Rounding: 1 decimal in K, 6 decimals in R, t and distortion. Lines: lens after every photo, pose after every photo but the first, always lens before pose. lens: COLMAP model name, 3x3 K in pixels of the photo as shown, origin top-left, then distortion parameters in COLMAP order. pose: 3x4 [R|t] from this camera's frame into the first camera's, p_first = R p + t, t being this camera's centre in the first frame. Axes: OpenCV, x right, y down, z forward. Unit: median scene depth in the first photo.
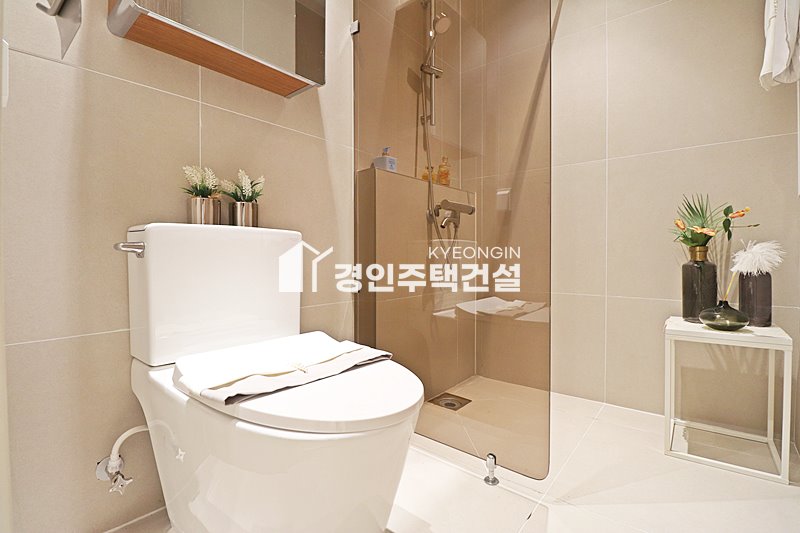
lens RADIAL K [[370.6, 0, 405.9], [0, 370.6, 259.7], [0, 0, 1]] dist [-0.005004, -0.010866]
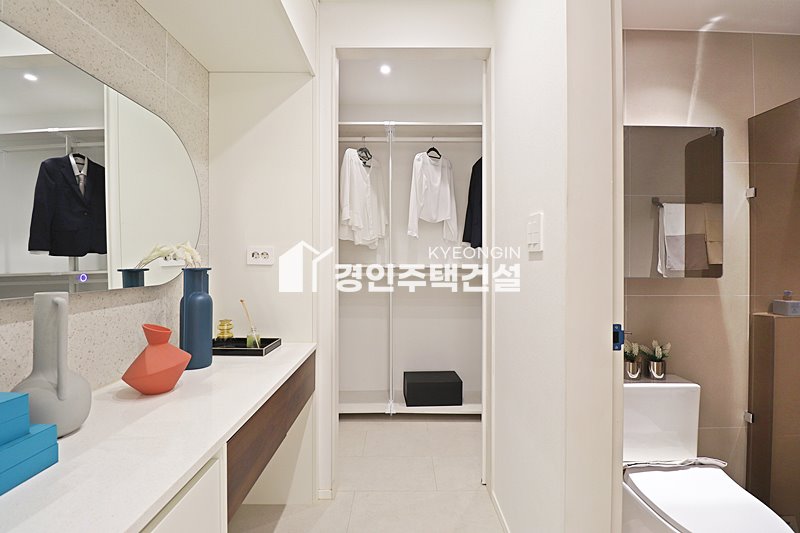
lens RADIAL K [[370.6, 0, 405.9], [0, 370.6, 259.7], [0, 0, 1]] dist [-0.005004, -0.010866]
pose [[0.628342, 0.003299, -0.777930, 0.075253], [-0.009219, 0.999952, -0.003205, -0.409997], [0.777883, 0.009185, 0.628342, -0.571938]]
